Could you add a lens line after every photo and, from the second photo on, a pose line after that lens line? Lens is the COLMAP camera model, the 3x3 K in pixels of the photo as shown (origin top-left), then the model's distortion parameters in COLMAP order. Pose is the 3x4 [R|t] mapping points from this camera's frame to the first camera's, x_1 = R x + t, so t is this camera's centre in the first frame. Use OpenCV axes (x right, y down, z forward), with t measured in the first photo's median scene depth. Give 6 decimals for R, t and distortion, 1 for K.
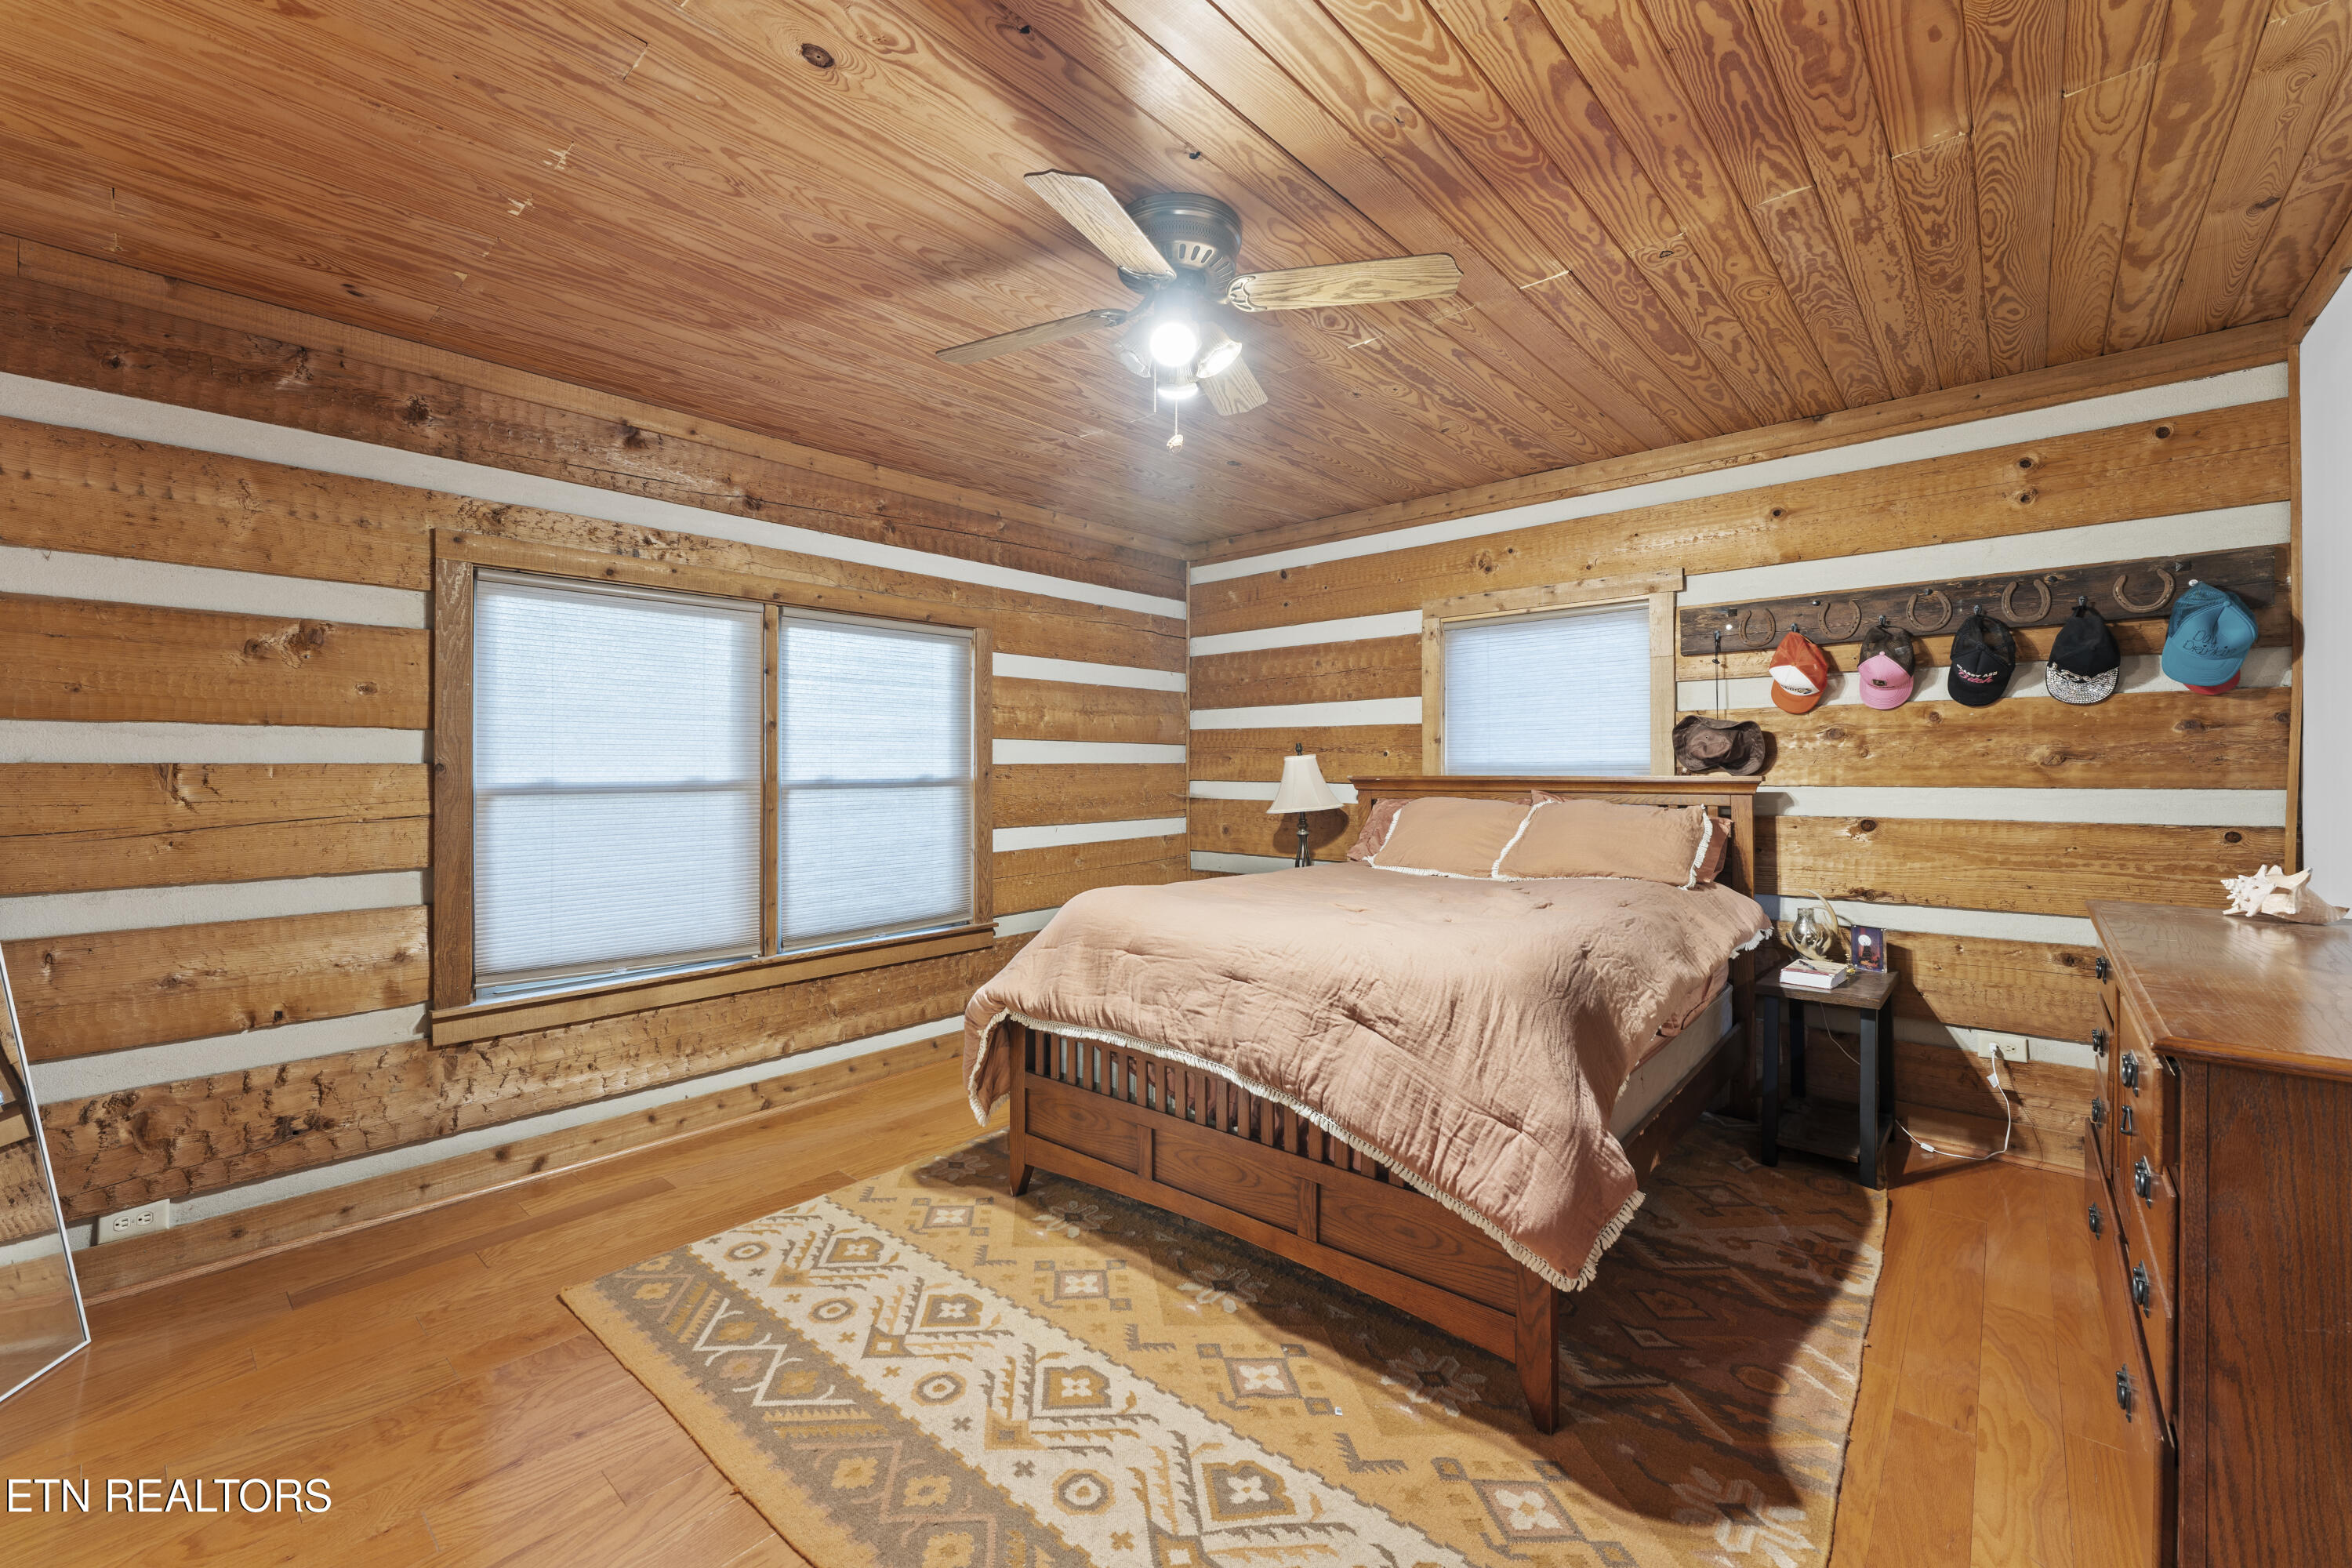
lens RADIAL K [[955.8, 0, 1172.4], [0, 955.8, 764.6], [0, 0, 1]] dist [-0.001325, 0.000307]
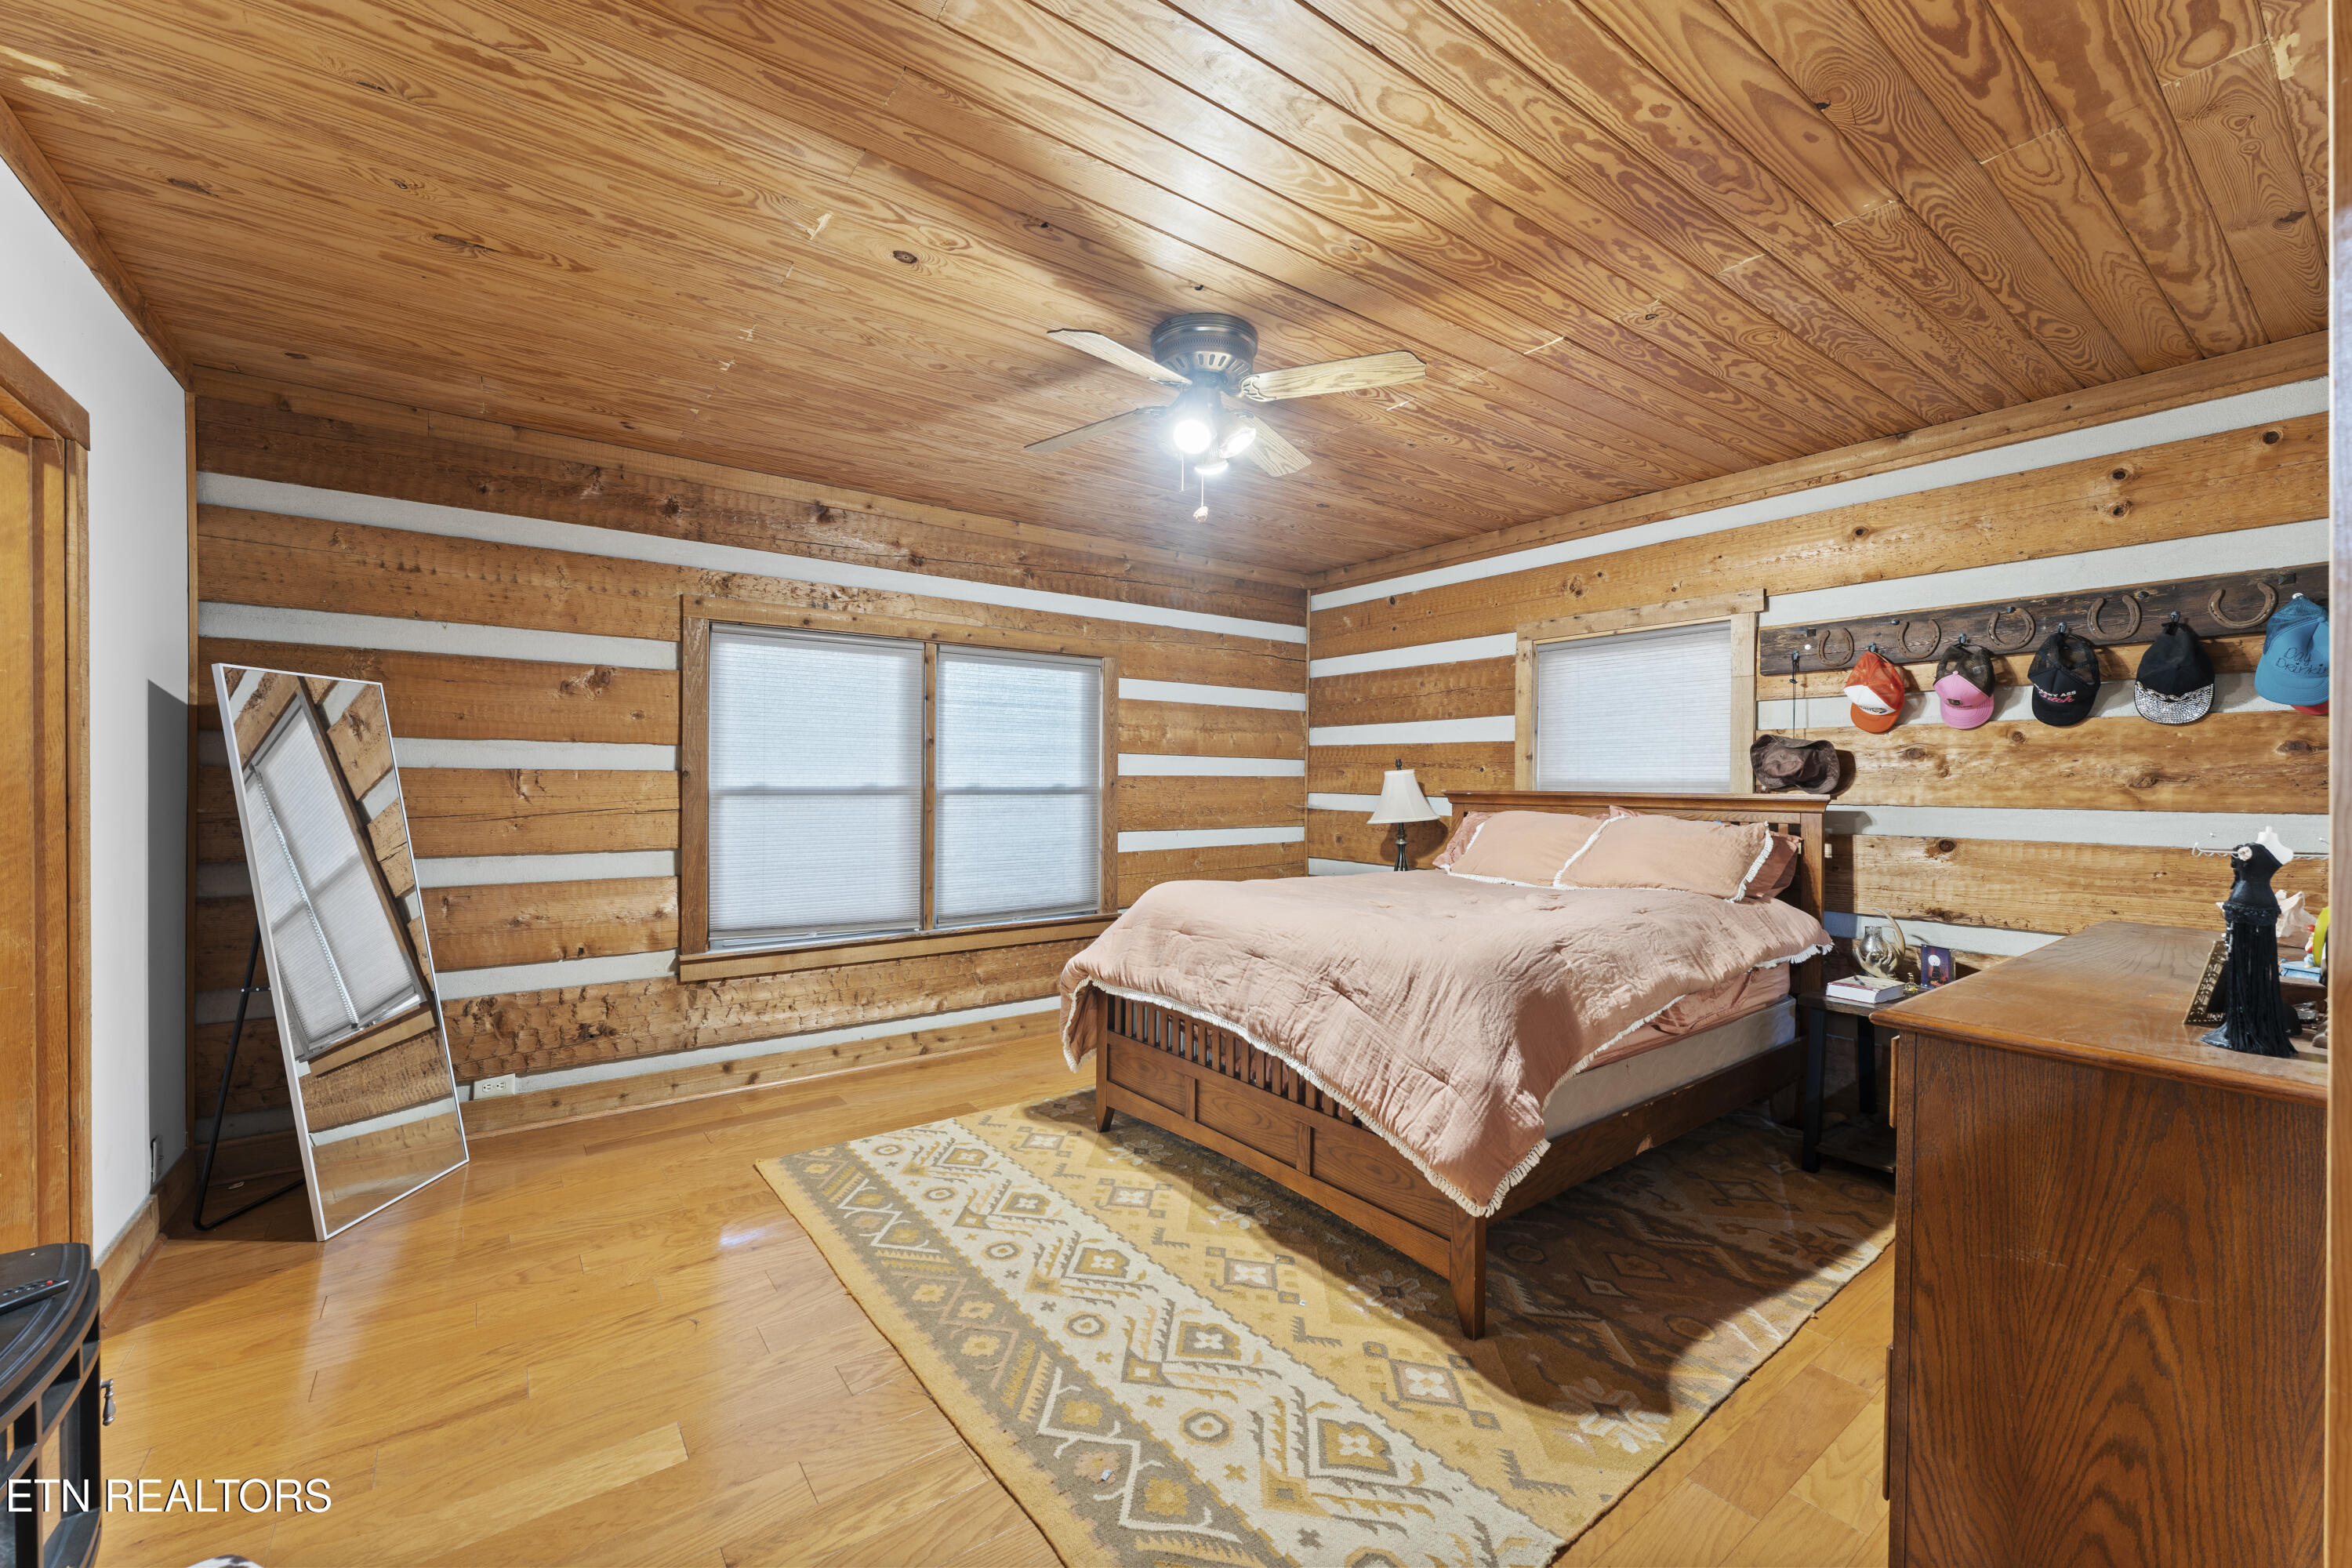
lens RADIAL K [[955.8, 0, 1184.7], [0, 955.8, 789.3], [0, 0, 1]] dist [-0.001325, 0.000307]
pose [[0.978399, 0.012808, -0.206329, 0.193178], [-0.010186, 0.999853, 0.013765, -0.000705], [0.206475, -0.011366, 0.978386, -0.164399]]
